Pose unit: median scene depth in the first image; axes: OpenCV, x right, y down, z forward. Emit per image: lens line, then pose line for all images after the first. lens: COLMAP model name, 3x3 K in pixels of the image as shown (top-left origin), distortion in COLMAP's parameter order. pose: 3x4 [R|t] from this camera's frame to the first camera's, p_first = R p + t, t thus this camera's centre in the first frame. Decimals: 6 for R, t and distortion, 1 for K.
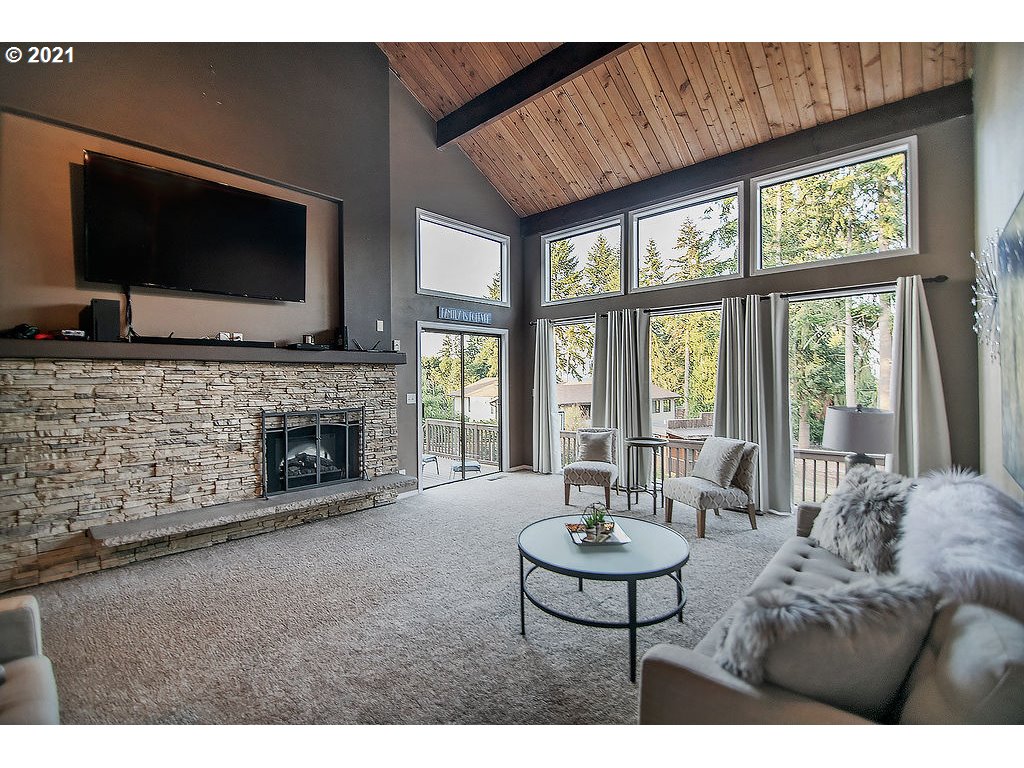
lens RADIAL K [[462.1, 0, 510.5], [0, 462.1, 377.2], [0, 0, 1]] dist [-0.010415, -0.000540]
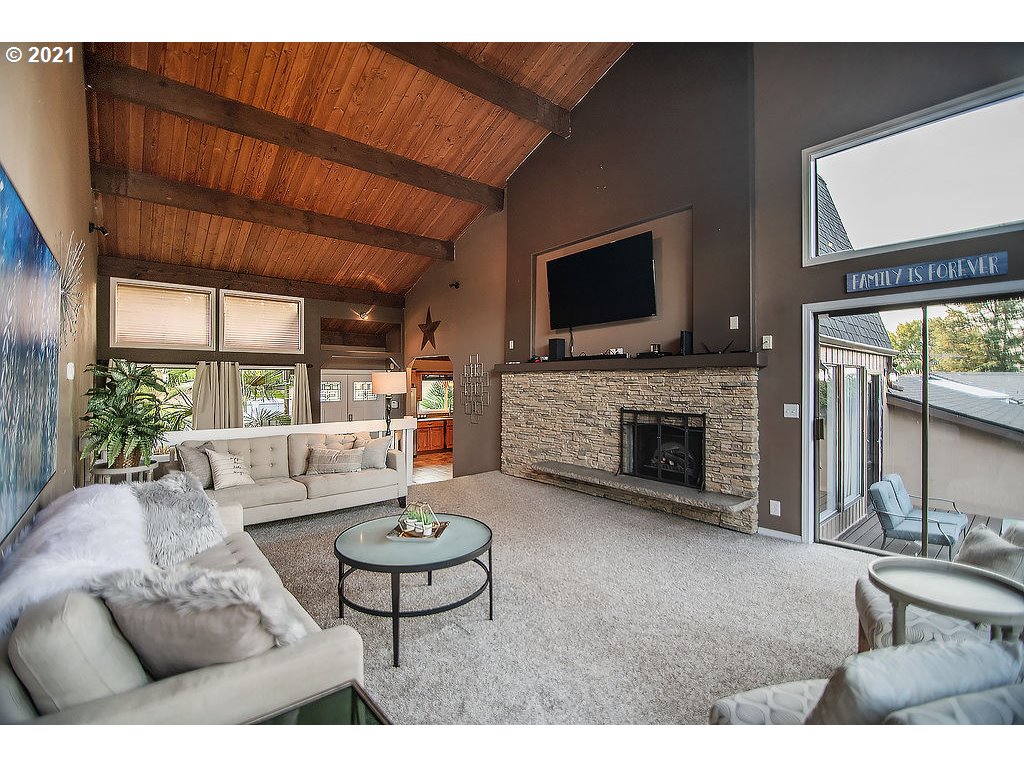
lens RADIAL K [[462.1, 0, 510.5], [0, 462.1, 377.2], [0, 0, 1]] dist [-0.010415, -0.000540]
pose [[-0.137297, -0.001801, -0.990528, 0.738688], [-0.000897, 0.999998, -0.001694, -0.008163], [0.990530, 0.000656, -0.137298, 0.819734]]
